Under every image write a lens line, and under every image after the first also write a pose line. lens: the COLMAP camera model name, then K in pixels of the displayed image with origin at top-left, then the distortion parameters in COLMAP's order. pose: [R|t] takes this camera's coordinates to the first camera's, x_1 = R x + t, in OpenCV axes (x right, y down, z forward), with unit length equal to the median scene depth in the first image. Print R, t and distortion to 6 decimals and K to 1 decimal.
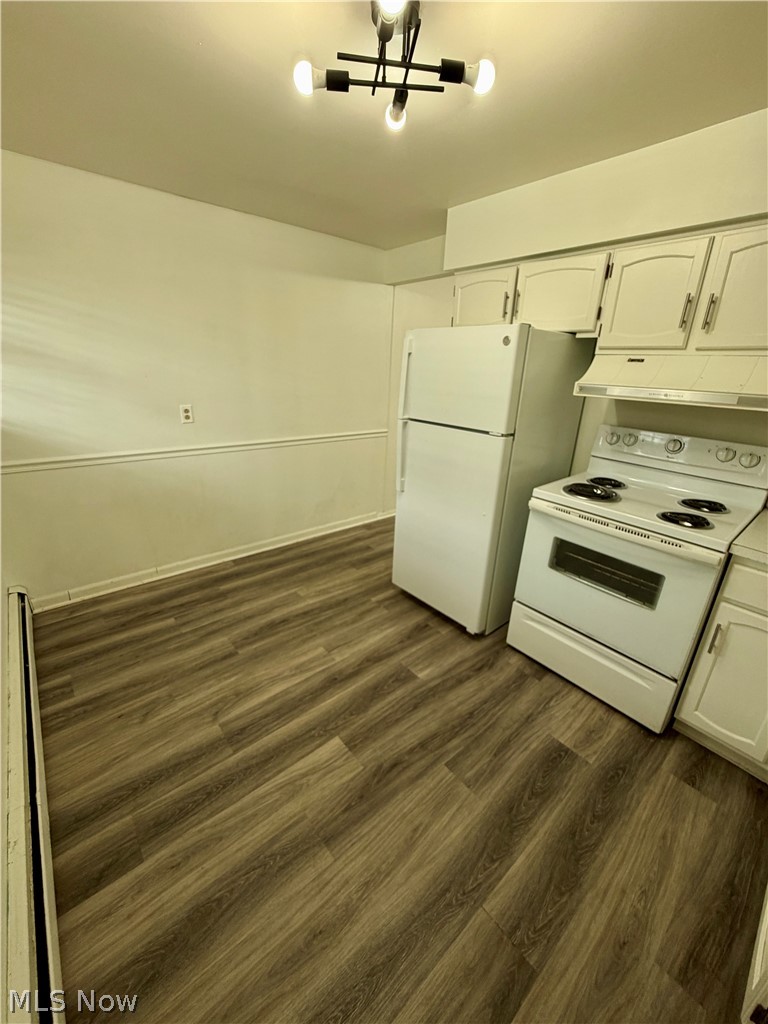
lens RADIAL K [[409.3, 0, 384.5], [0, 409.3, 508.1], [0, 0, 1]] dist [-0.003586, -0.000353]
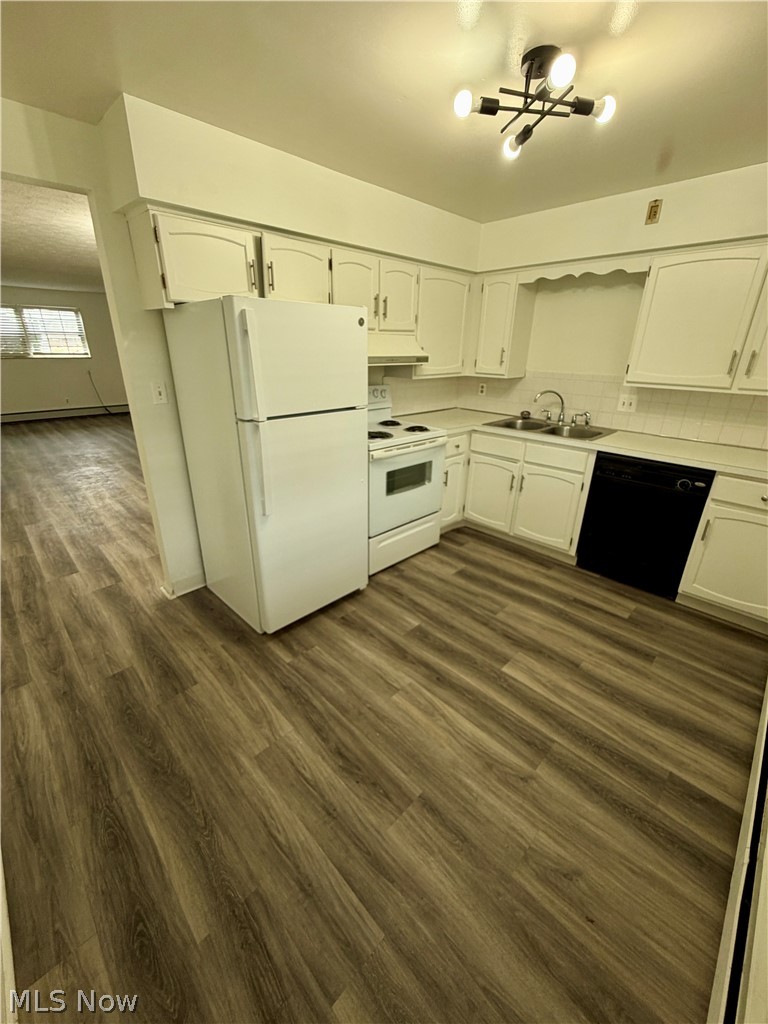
lens RADIAL K [[415.9, 0, 375.0], [0, 415.9, 510.9], [0, 0, 1]] dist [-0.003122, 0.000072]
pose [[-0.069458, -0.402376, 0.912836, -0.899875], [0.321998, 0.857025, 0.402276, -0.390566], [-0.944189, 0.321873, 0.070037, 0.998213]]
